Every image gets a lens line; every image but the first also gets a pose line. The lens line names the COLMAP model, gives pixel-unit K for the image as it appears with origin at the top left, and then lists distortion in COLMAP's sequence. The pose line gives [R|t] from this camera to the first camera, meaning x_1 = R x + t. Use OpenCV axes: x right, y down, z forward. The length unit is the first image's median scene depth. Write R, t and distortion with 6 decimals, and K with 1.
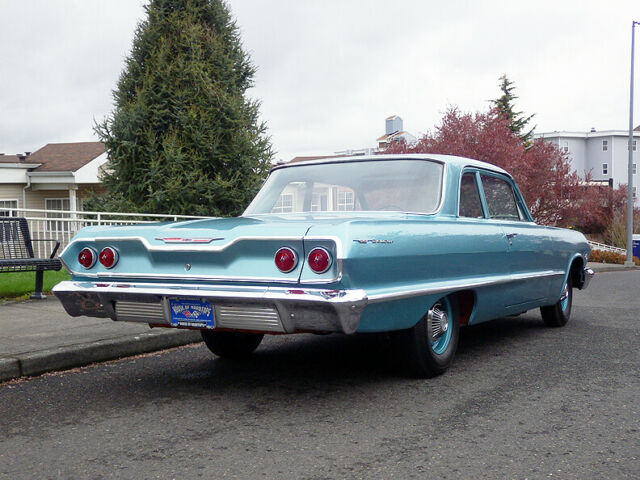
lens RADIAL K [[780.6, 0, 326.3], [0, 780.6, 237.0], [0, 0, 1]] dist [0.013938, 0.000000]
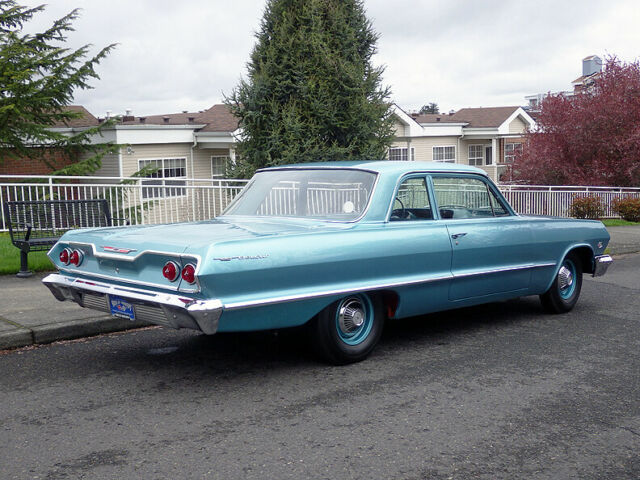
lens RADIAL K [[780.6, 0, 322.8], [0, 780.6, 237.2], [0, 0, 1]] dist [0.013938, 0.000000]
pose [[0.967998, 0.021613, -0.250024, 0.113396], [-0.003767, 0.997424, 0.071634, -0.026637], [0.250928, -0.068399, 0.965586, -0.031915]]
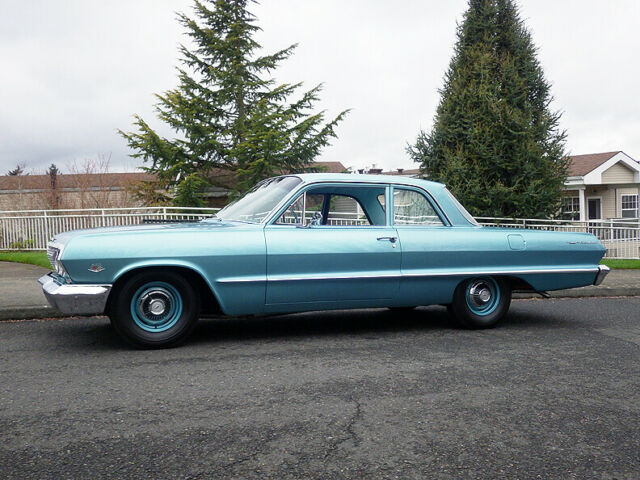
lens RADIAL K [[679.6, 0, 325.7], [0, 679.6, 234.9], [0, 0, 1]] dist [0.018535, 0.000000]
pose [[0.794449, 0.017534, -0.607078, 0.274034], [-0.015021, 0.999845, 0.009220, -0.005735], [0.607145, 0.001795, 0.794589, 0.044715]]
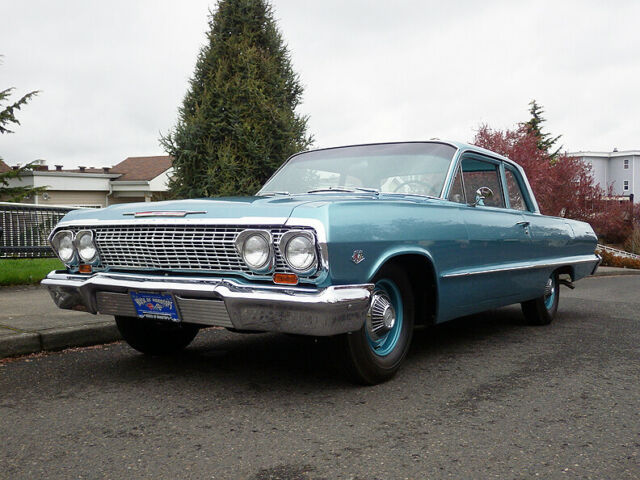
lens RADIAL K [[679.6, 0, 324.6], [0, 679.6, 236.0], [0, 0, 1]] dist [0.018535, 0.000000]
pose [[0.997266, 0.010629, -0.073122, 0.012743], [-0.011561, 0.999857, -0.012339, 0.010068], [0.072981, 0.013150, 0.997247, 0.039305]]
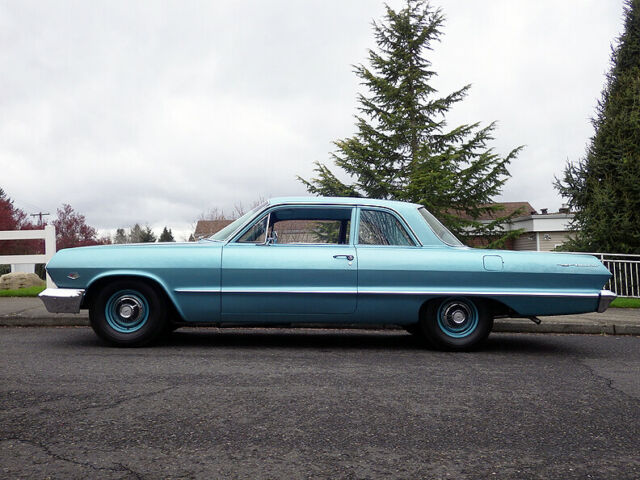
lens RADIAL K [[679.6, 0, 322.6], [0, 679.6, 237.0], [0, 0, 1]] dist [0.018535, 0.000000]
pose [[0.544750, -0.026144, -0.838191, 0.390913], [-0.027490, 0.998420, -0.049008, 0.007079], [0.838148, 0.049739, 0.543171, 0.136082]]
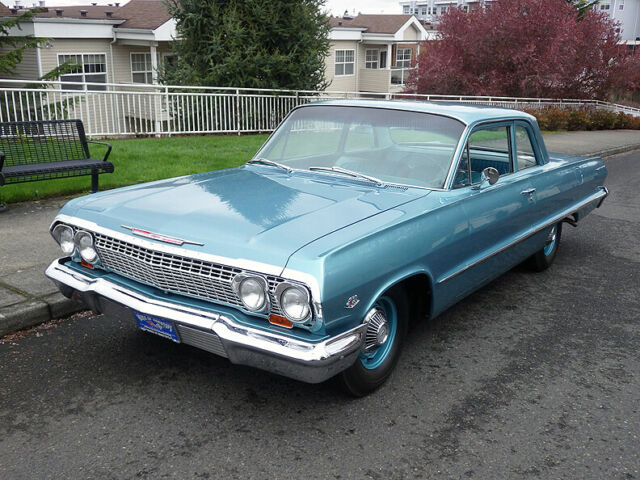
lens RADIAL K [[679.6, 0, 322.4], [0, 679.6, 234.9], [0, 0, 1]] dist [0.018535, 0.000000]
pose [[0.994938, 0.056794, -0.082901, 0.014655], [-0.036603, 0.973120, 0.227371, -0.047102], [0.093586, -0.223186, 0.970273, 0.045622]]
